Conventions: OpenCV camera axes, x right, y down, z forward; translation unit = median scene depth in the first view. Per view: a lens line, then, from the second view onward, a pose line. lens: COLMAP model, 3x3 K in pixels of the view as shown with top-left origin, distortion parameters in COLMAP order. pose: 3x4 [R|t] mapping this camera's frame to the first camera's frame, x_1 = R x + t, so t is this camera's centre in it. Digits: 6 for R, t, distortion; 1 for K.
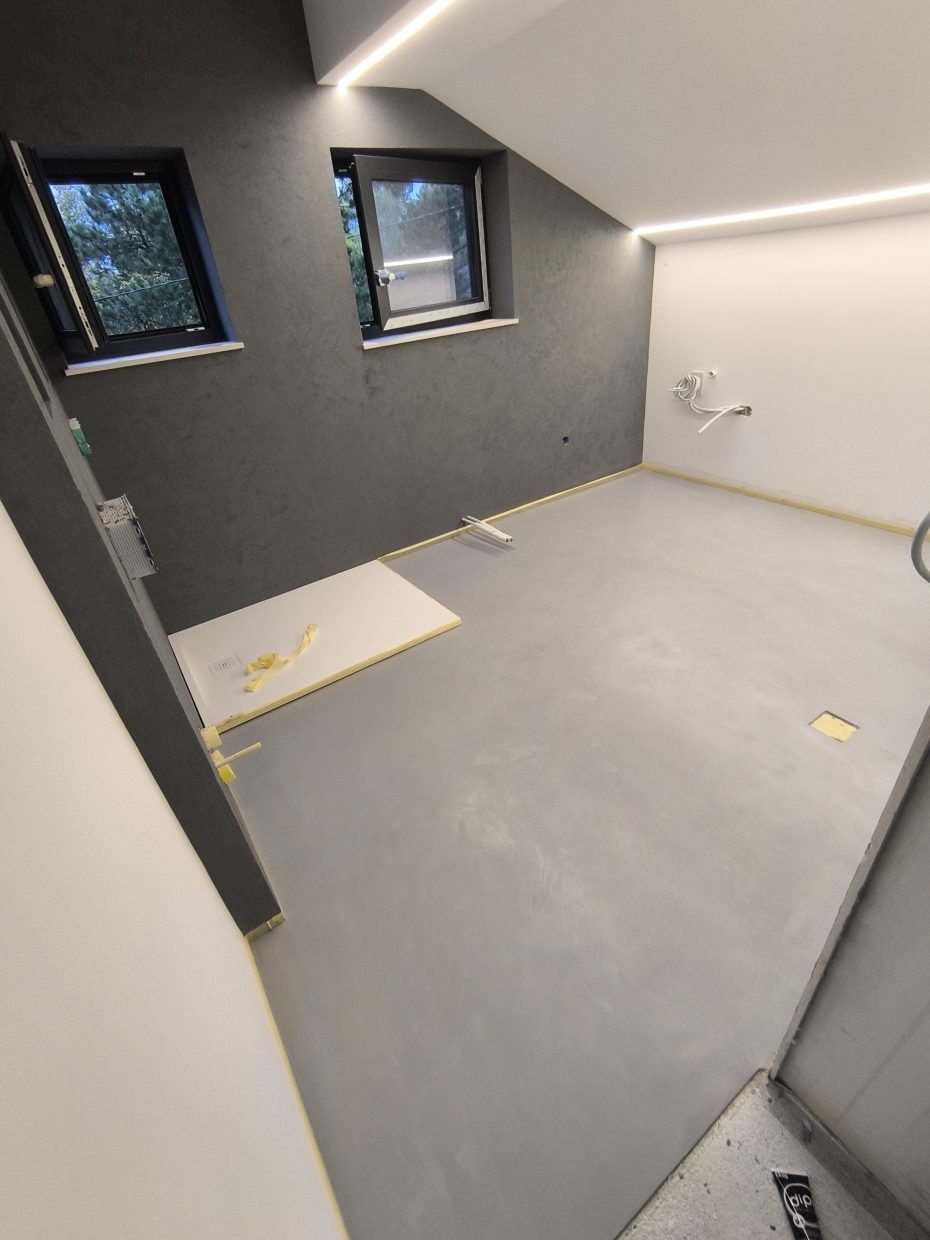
lens RADIAL K [[560.2, 0, 464.2], [0, 560.2, 613.9], [0, 0, 1]] dist [-0.040201, 0.025215]
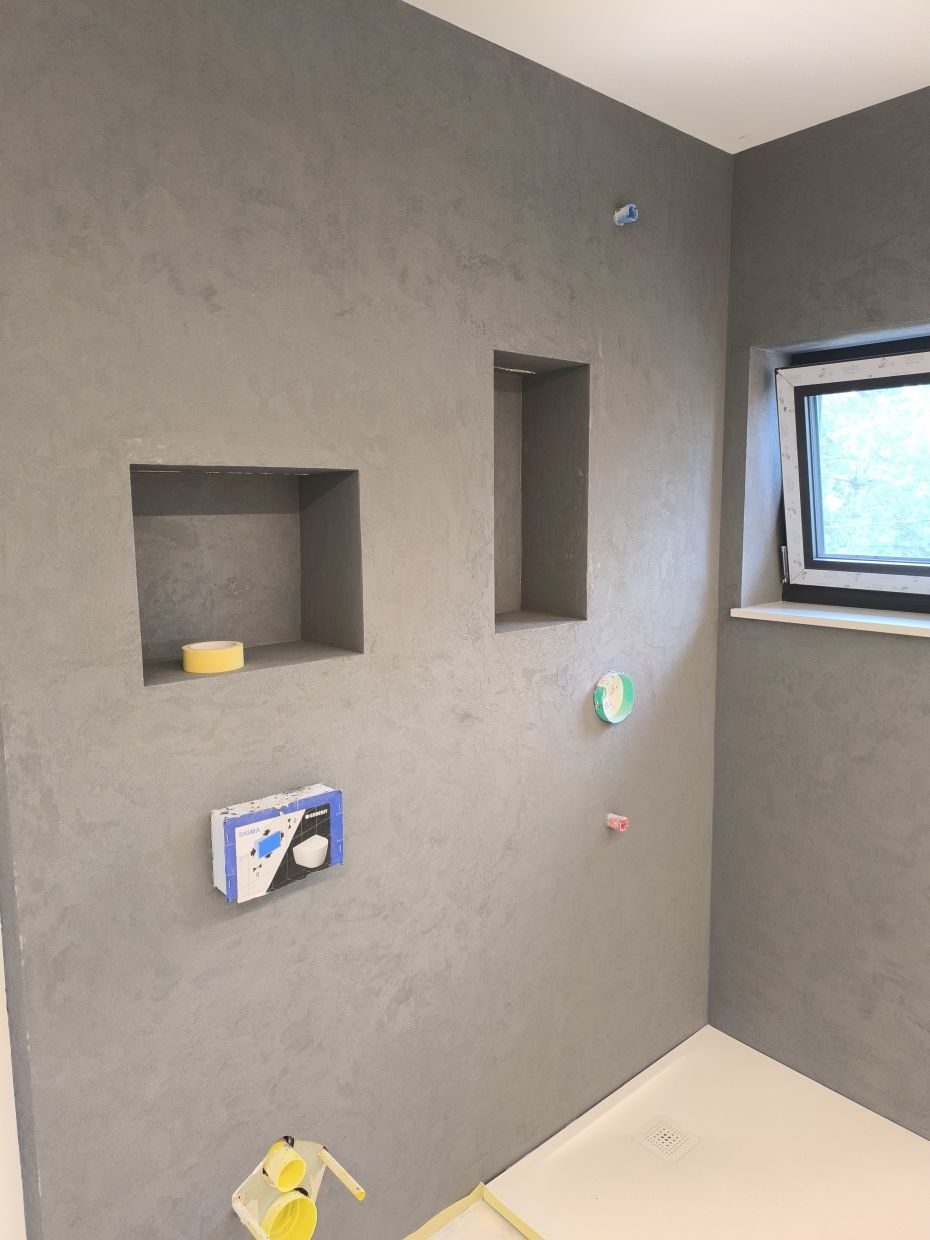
lens RADIAL K [[849.6, 0, 465.0], [0, 849.6, 620.0], [0, 0, 1]] dist [0.002529, 0.000995]
pose [[0.111751, 0.228202, -0.967179, 0.184603], [-0.525611, 0.839562, 0.137360, -0.271340], [0.843353, 0.493010, 0.213768, 0.336098]]
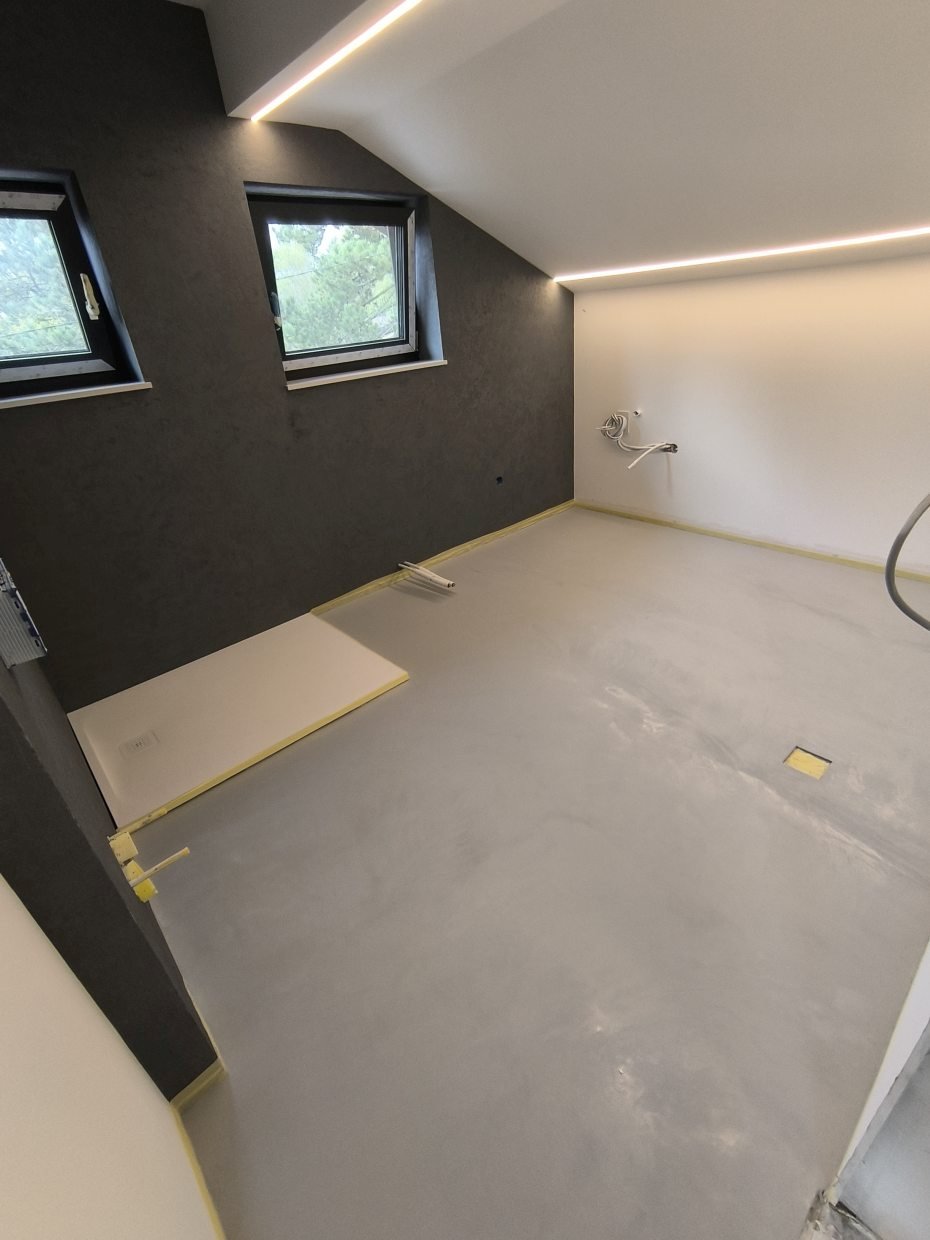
lens RADIAL K [[560.2, 0, 464.2], [0, 560.2, 613.9], [0, 0, 1]] dist [-0.040201, 0.025215]
pose [[0.990154, -0.054194, 0.129064, -0.022974], [0.063185, 0.995776, -0.066623, -0.017031], [-0.124908, 0.074122, 0.989396, 0.054216]]
